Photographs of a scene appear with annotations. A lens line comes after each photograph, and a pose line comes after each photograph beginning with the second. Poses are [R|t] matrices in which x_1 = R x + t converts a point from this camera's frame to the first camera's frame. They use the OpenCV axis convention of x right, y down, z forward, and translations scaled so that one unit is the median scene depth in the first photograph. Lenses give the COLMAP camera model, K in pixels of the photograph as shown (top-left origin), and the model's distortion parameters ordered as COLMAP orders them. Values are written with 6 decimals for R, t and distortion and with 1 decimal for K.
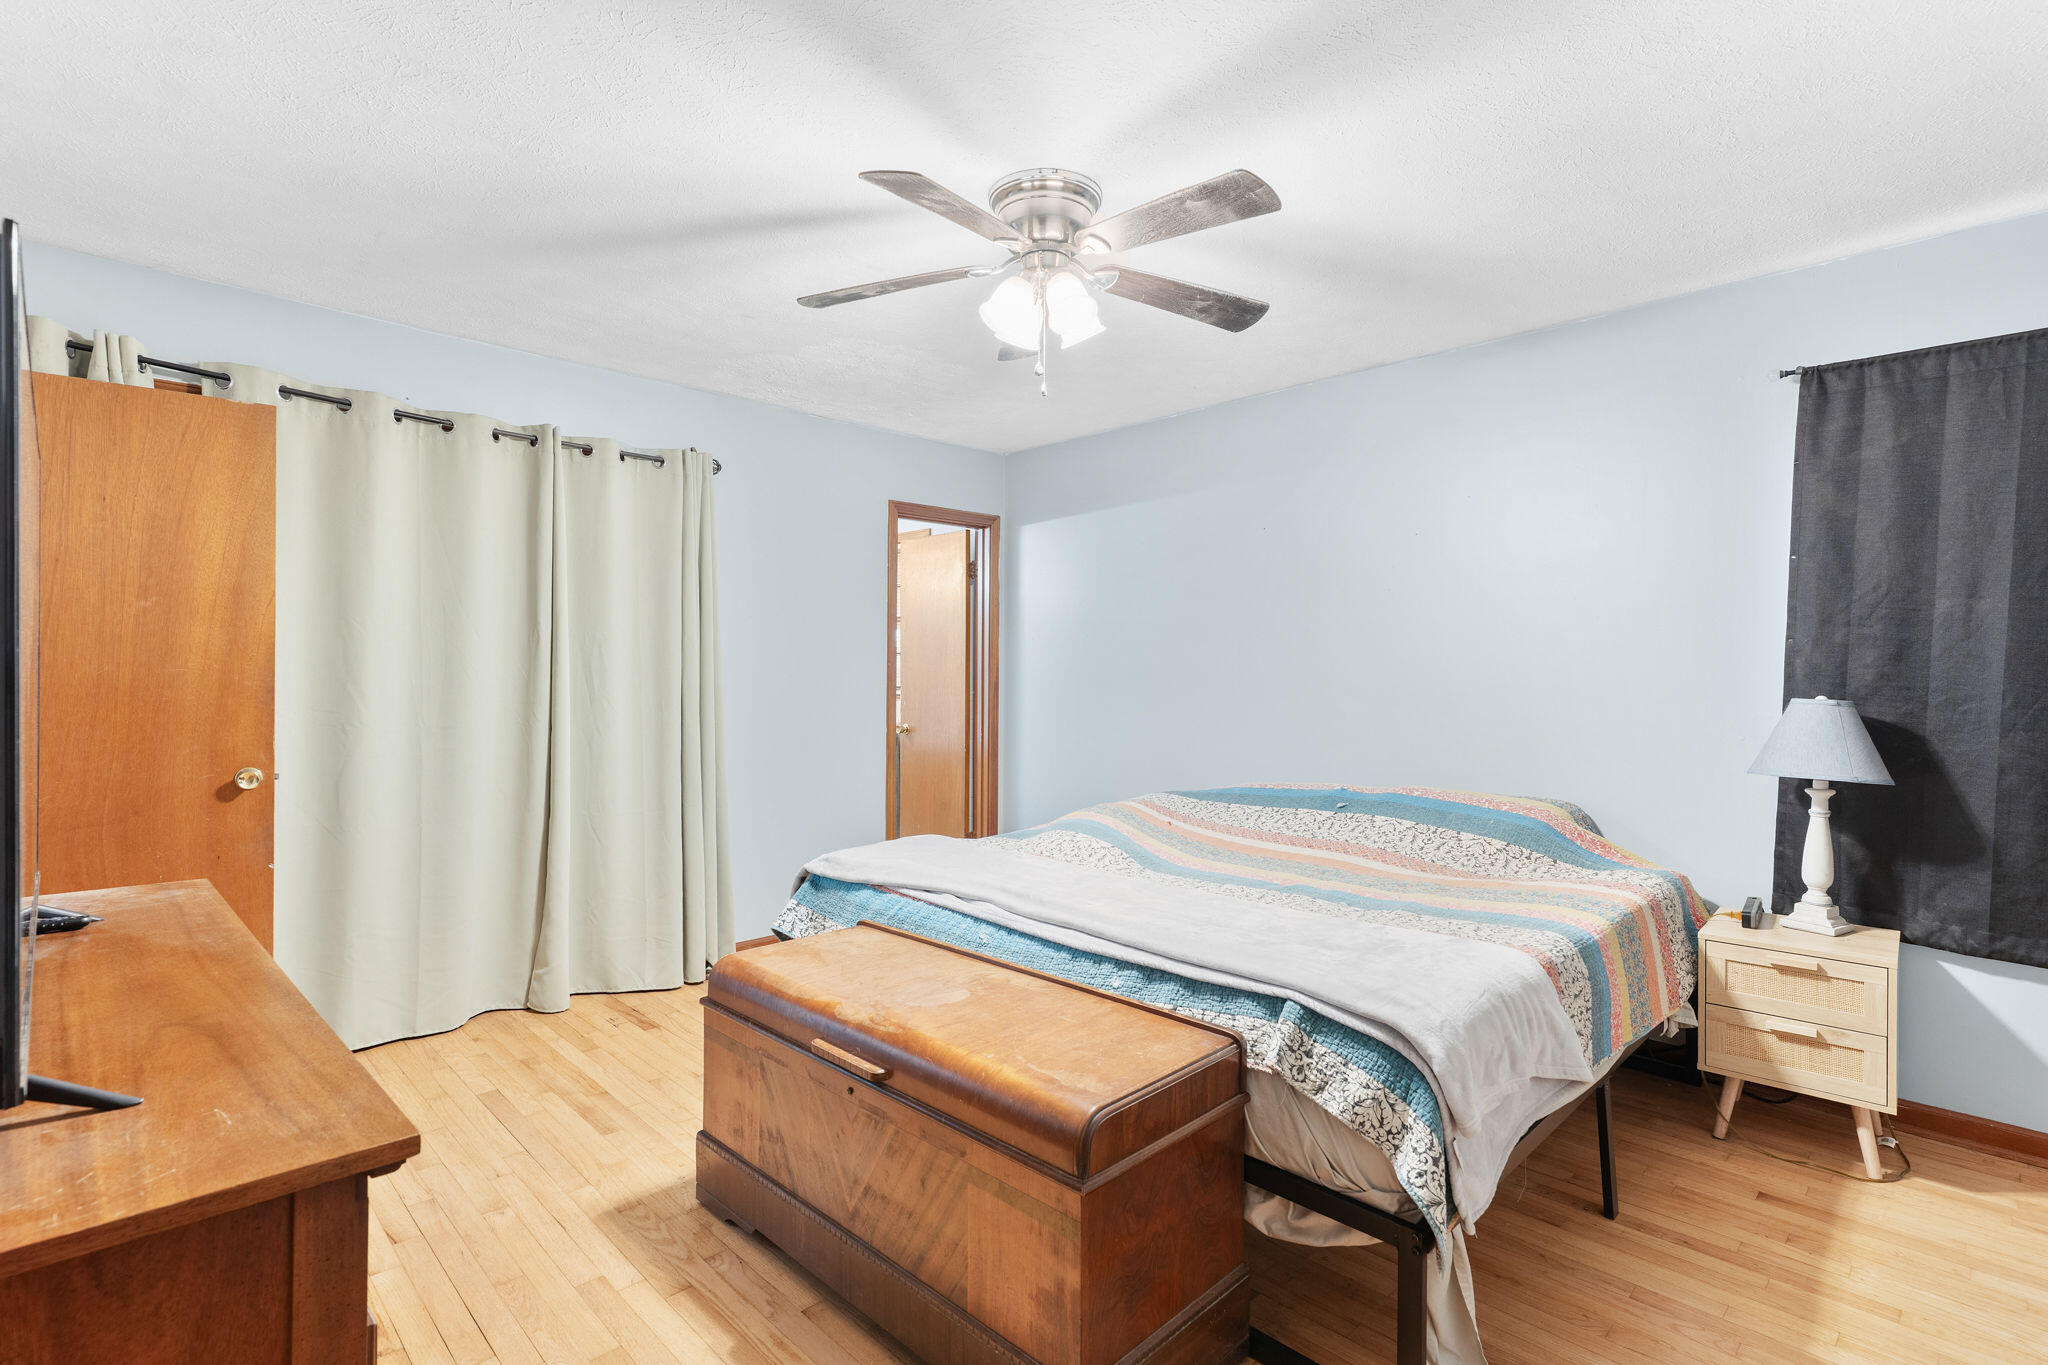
lens RADIAL K [[972.9, 0, 1019.7], [0, 972.9, 685.2], [0, 0, 1]] dist [0.000099, -0.000007]
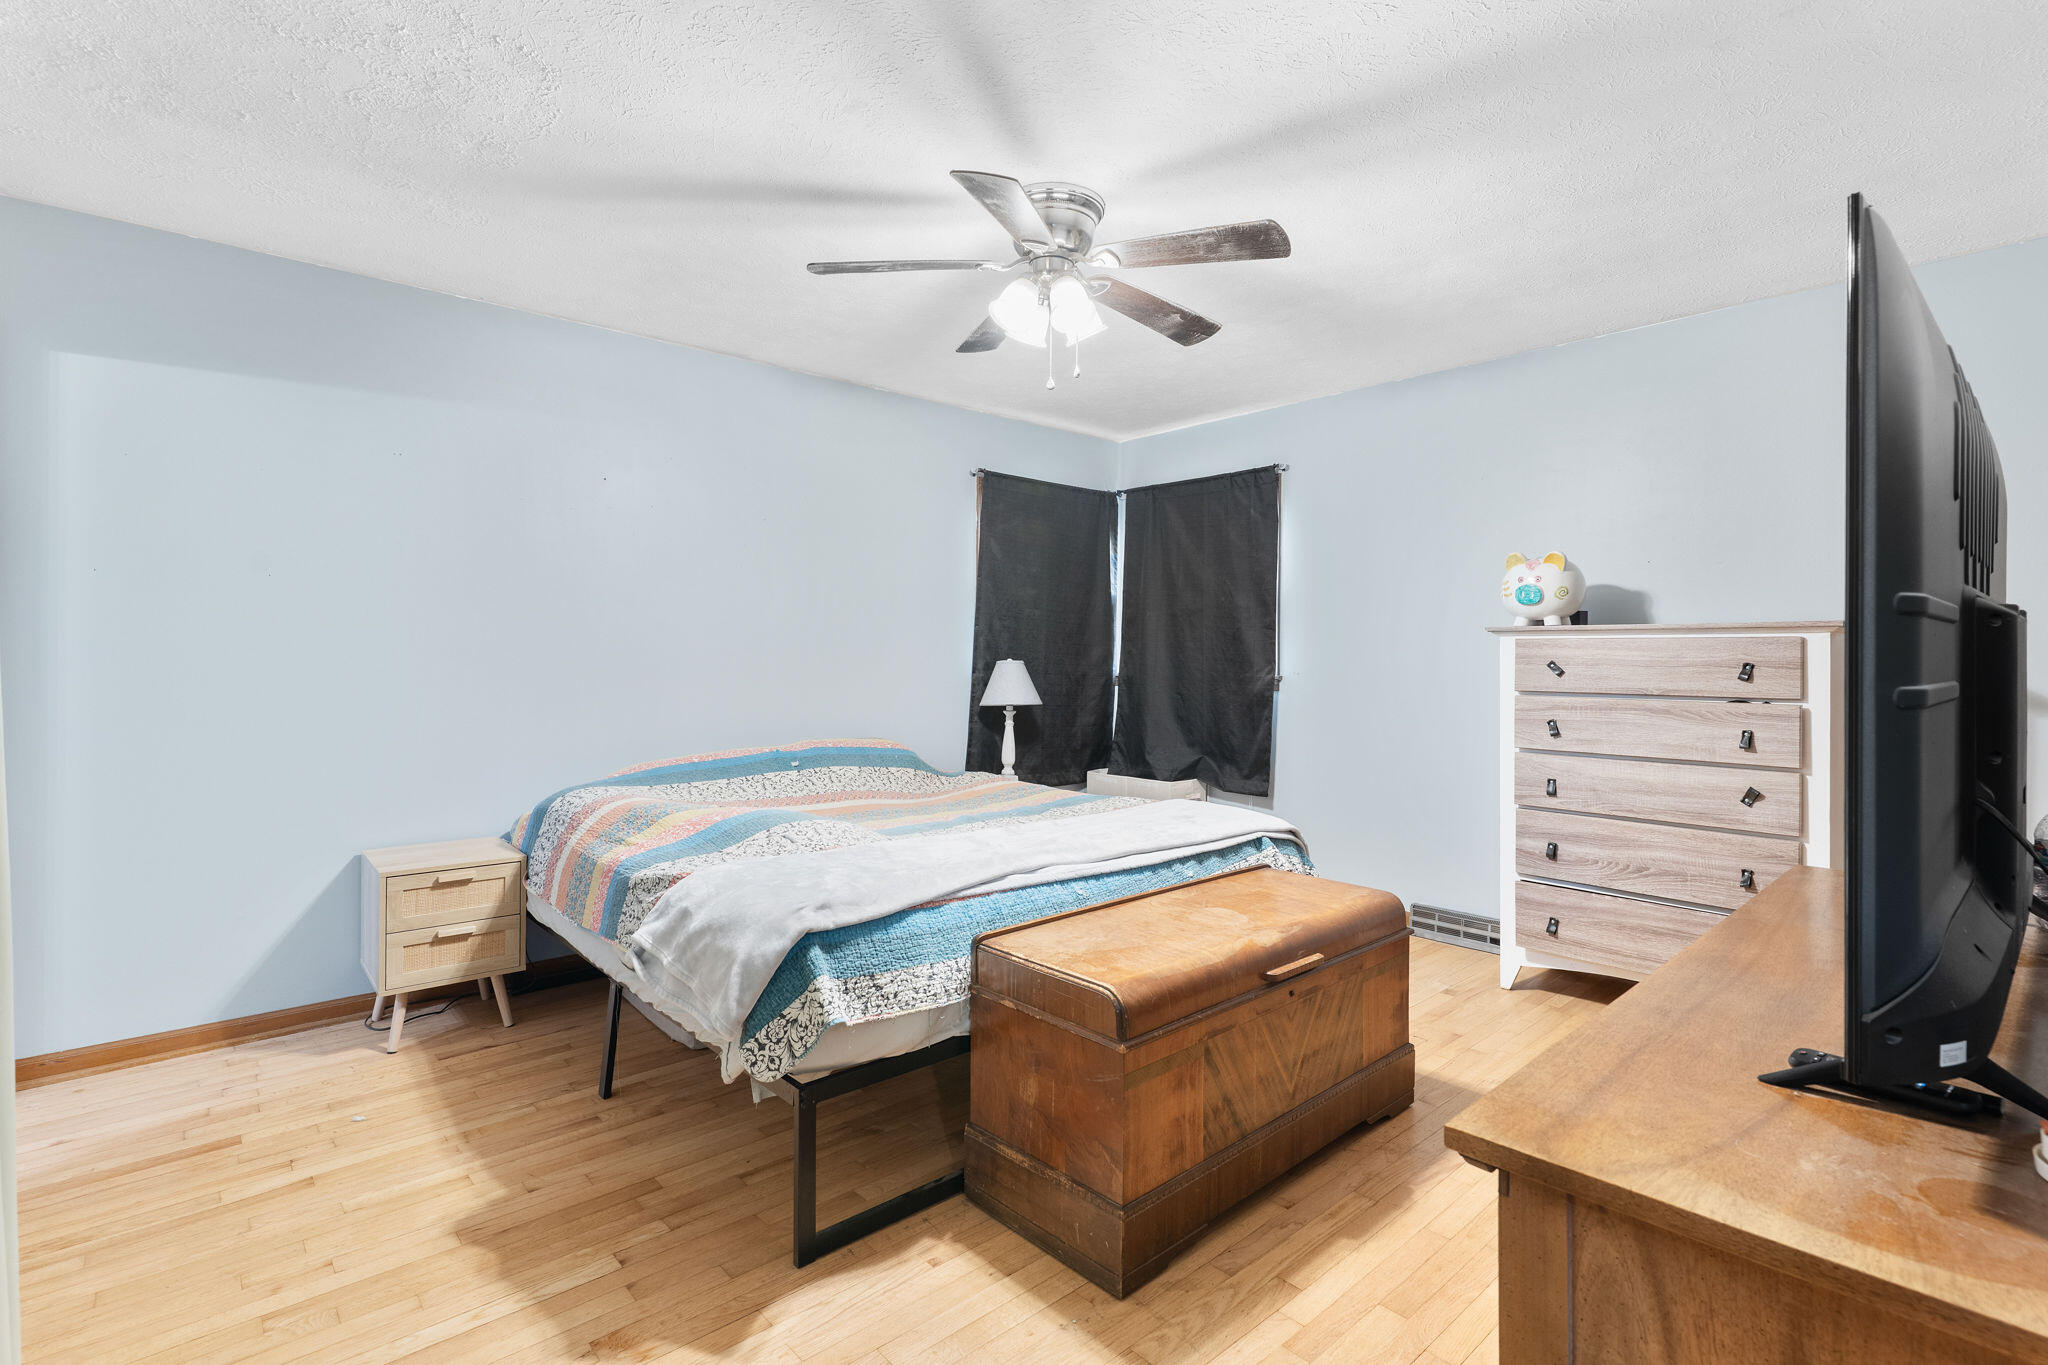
lens RADIAL K [[972.9, 0, 1019.8], [0, 972.9, 664.2], [0, 0, 1]] dist [0.000099, -0.000007]
pose [[0.042656, -0.015943, 0.998963, -1.235205], [0.001965, 0.999872, 0.015873, -0.009732], [-0.999088, 0.001285, 0.042682, 1.145223]]
